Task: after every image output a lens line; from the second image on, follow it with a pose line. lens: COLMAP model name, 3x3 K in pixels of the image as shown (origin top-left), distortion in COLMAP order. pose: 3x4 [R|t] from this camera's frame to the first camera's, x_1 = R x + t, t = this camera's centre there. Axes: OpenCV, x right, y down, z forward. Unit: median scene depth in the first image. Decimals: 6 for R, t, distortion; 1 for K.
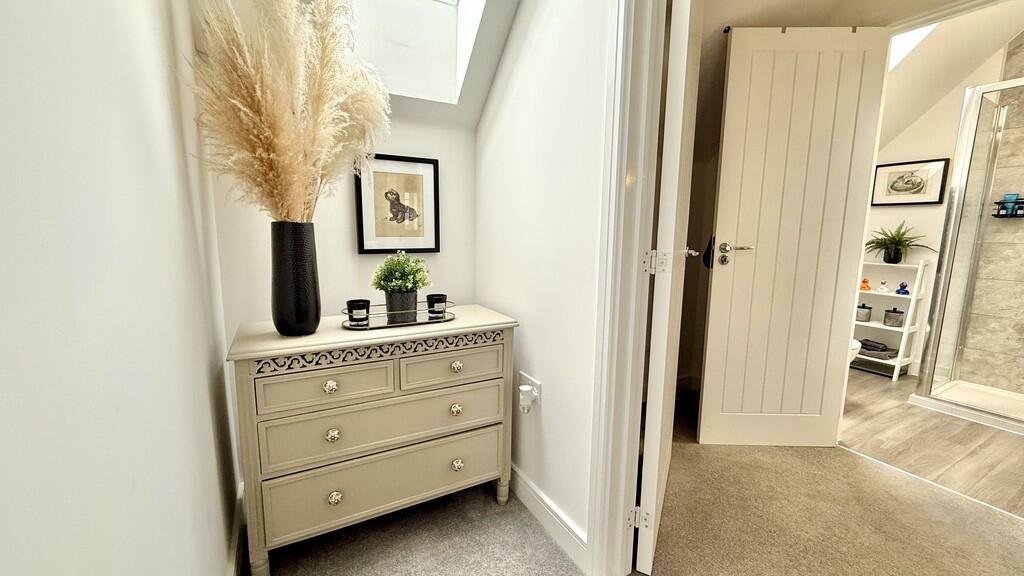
lens RADIAL K [[411.8, 0, 509.5], [0, 411.8, 288.2], [0, 0, 1]] dist [0.003726, 0.000721]
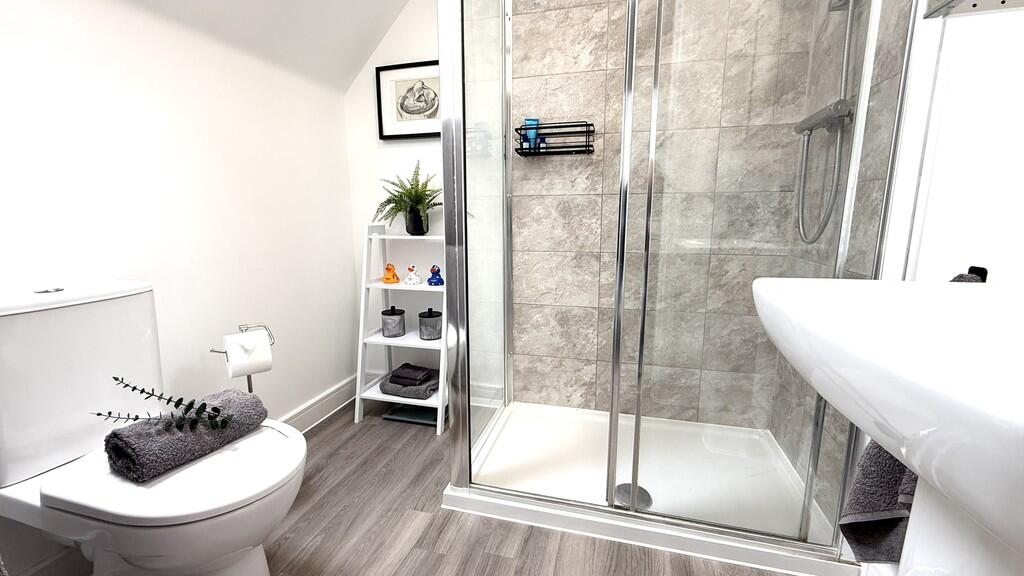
lens RADIAL K [[411.8, 0, 509.0], [0, 411.8, 283.2], [0, 0, 1]] dist [0.003726, 0.000721]
pose [[0.703484, -0.133442, 0.698071, 0.645008], [0.114341, 0.990671, 0.074147, -0.022053], [-0.701453, 0.027656, 0.712179, 0.526756]]
